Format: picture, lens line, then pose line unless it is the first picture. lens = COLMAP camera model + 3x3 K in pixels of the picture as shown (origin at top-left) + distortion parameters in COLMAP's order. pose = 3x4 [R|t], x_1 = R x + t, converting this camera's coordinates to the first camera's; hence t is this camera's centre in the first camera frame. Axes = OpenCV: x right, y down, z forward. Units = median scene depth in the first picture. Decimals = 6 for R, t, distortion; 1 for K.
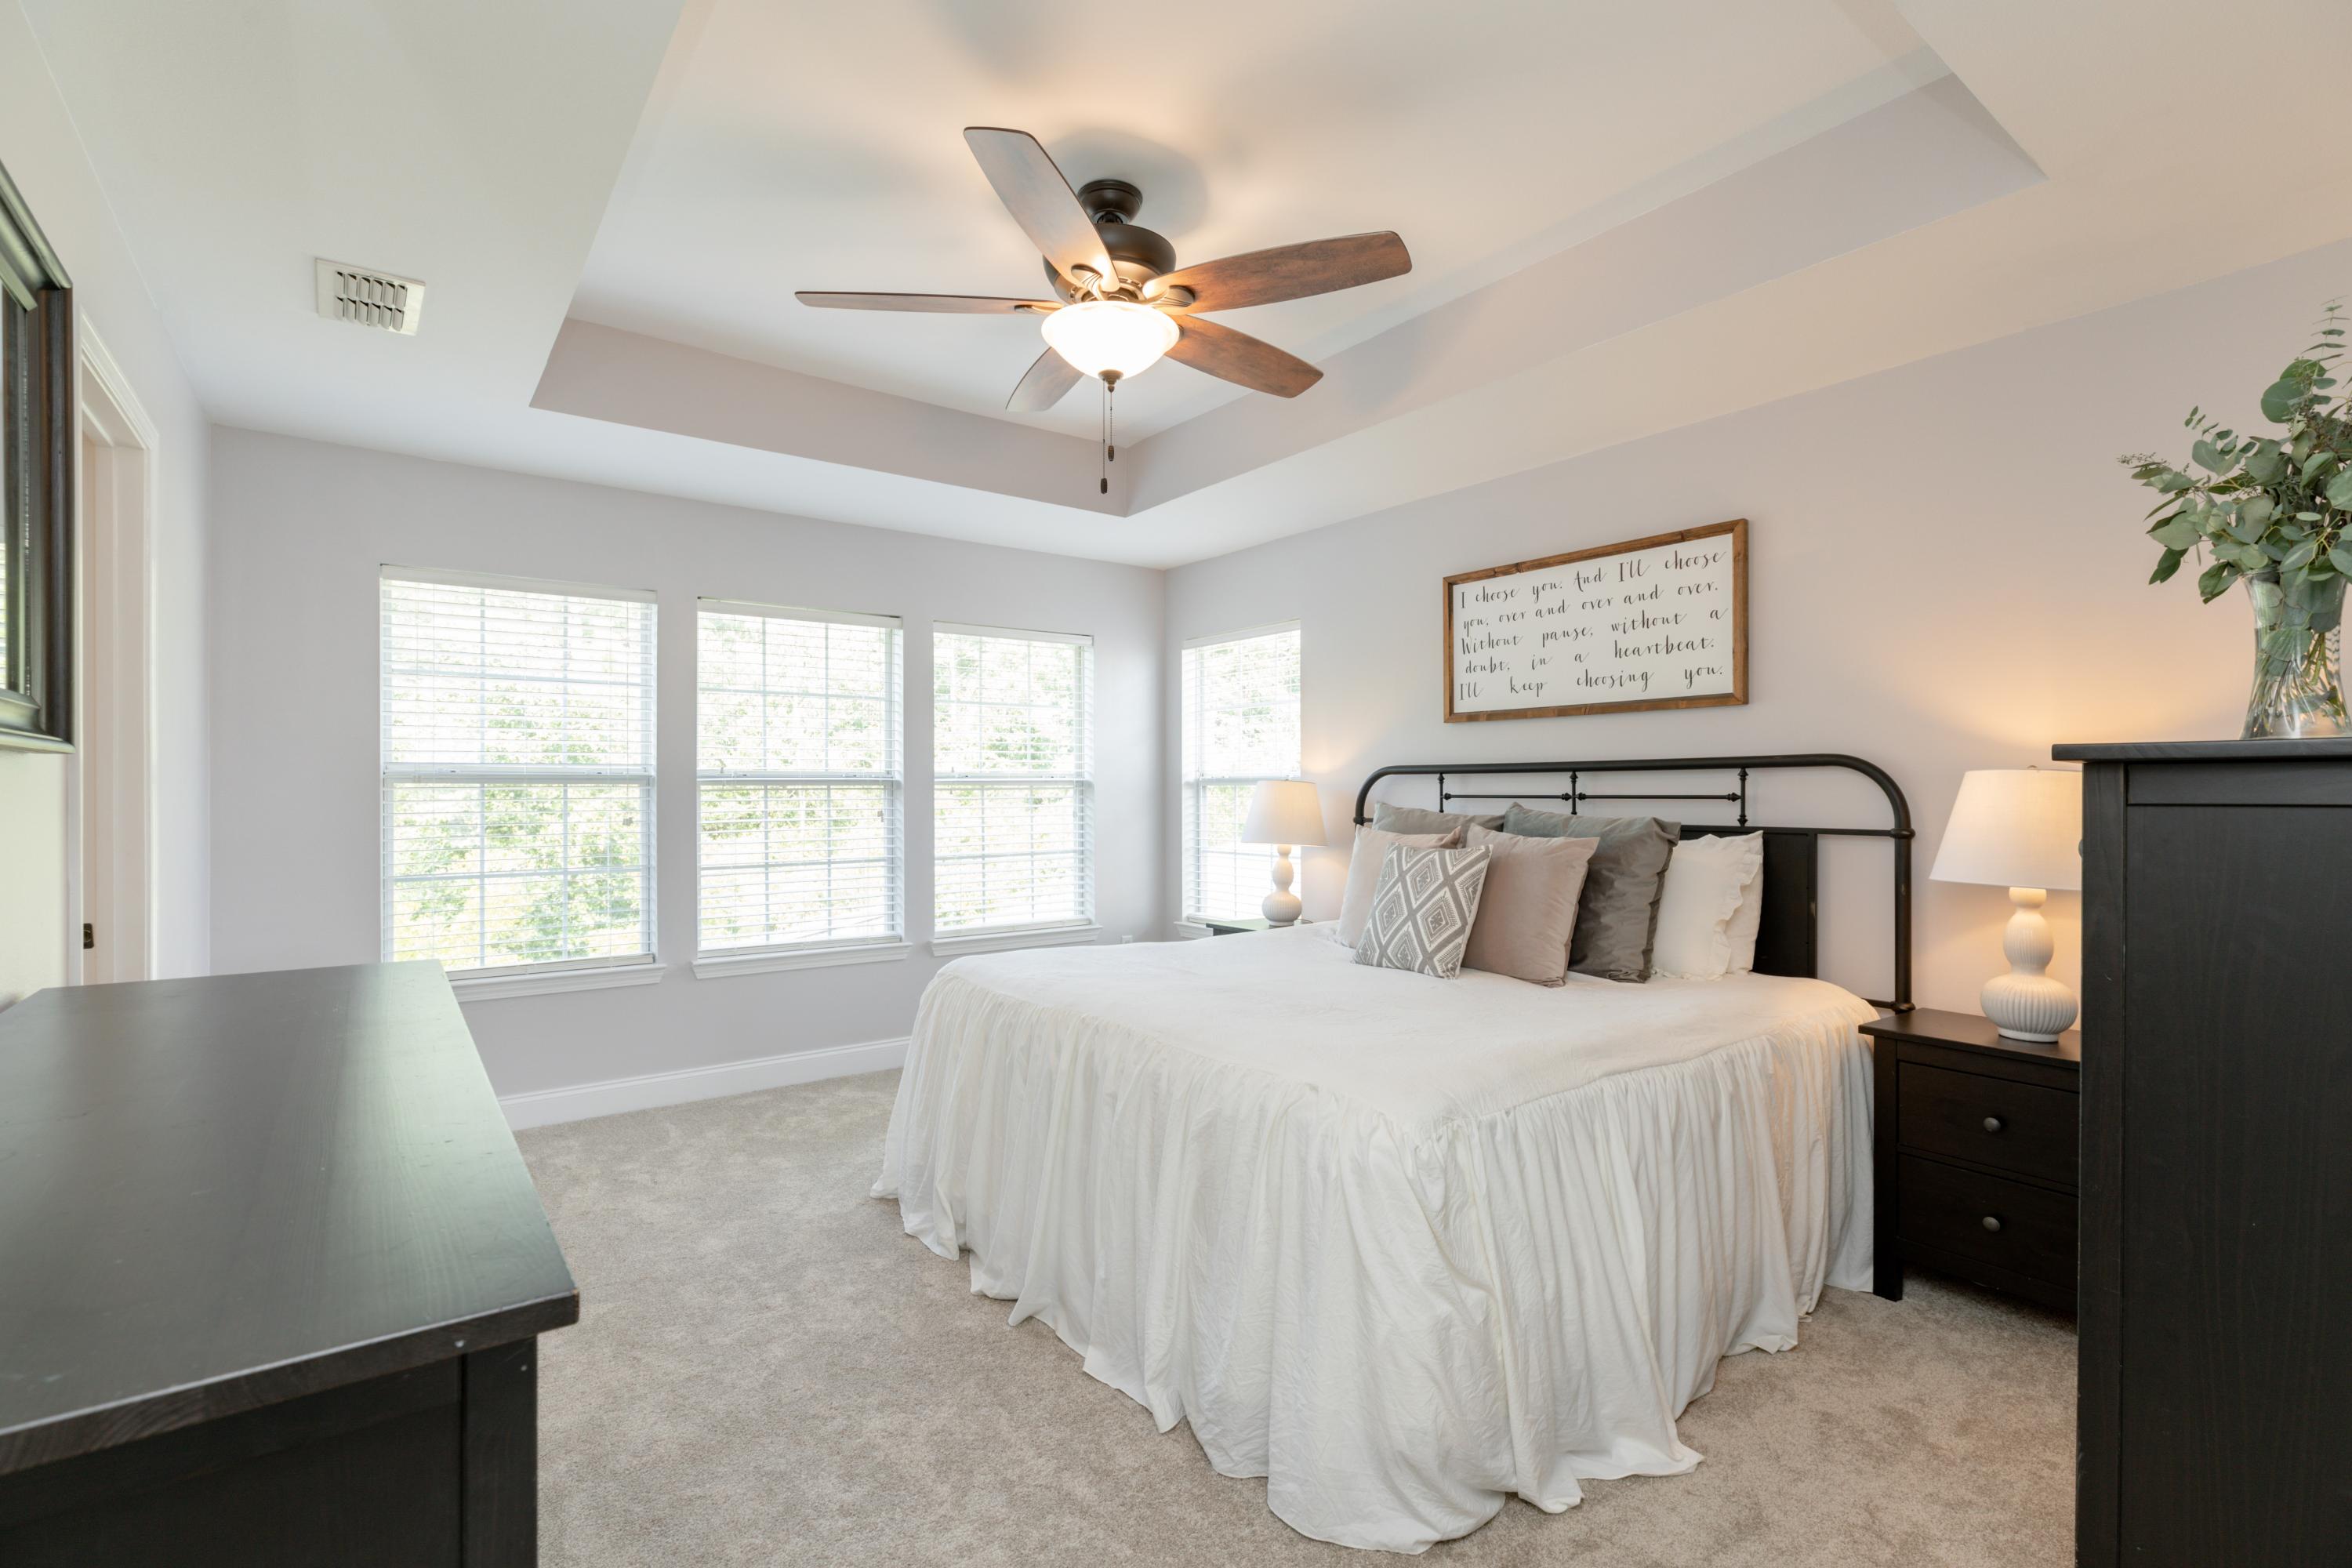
lens RADIAL K [[1050.0, 0, 1176.3], [0, 1050.0, 795.3], [0, 0, 1]] dist [0.005430, -0.001103]
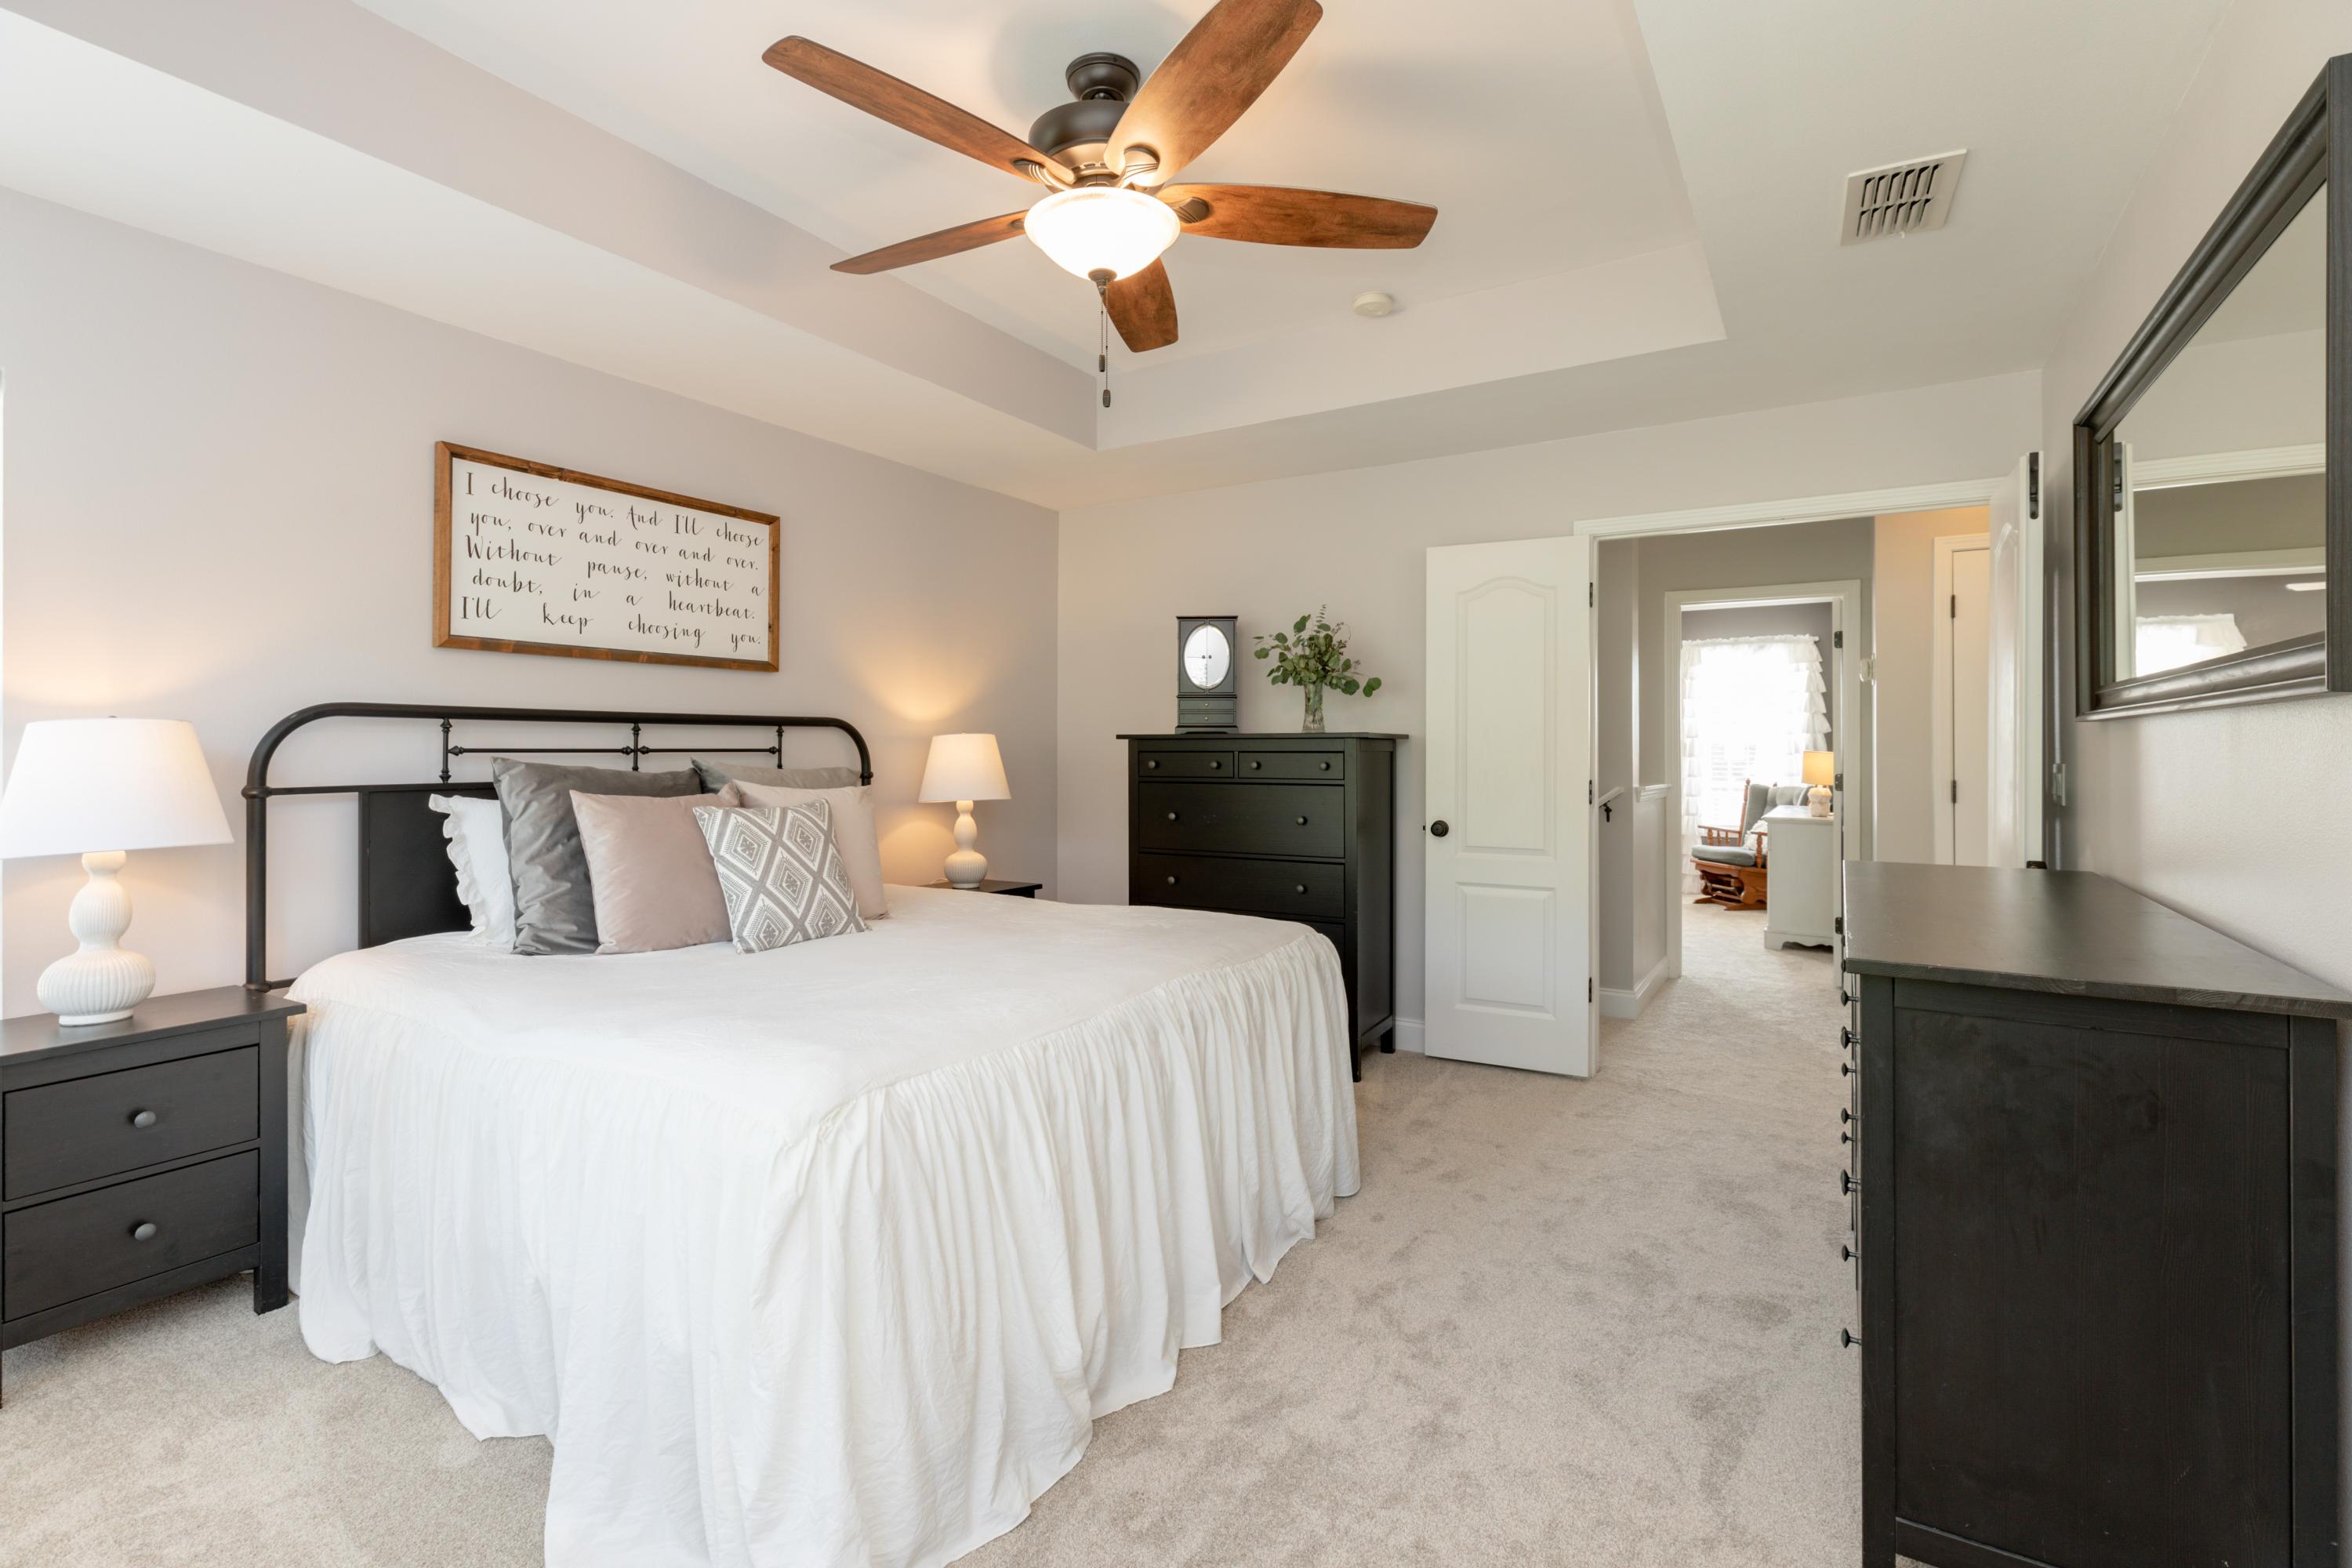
lens RADIAL K [[1050.0, 0, 1168.9], [0, 1050.0, 740.1], [0, 0, 1]] dist [0.005430, -0.001103]
pose [[-0.346729, 0.005058, 0.937952, -0.647011], [0.000395, 0.999986, -0.005247, -0.002797], [-0.937965, -0.001449, -0.346726, 0.881313]]
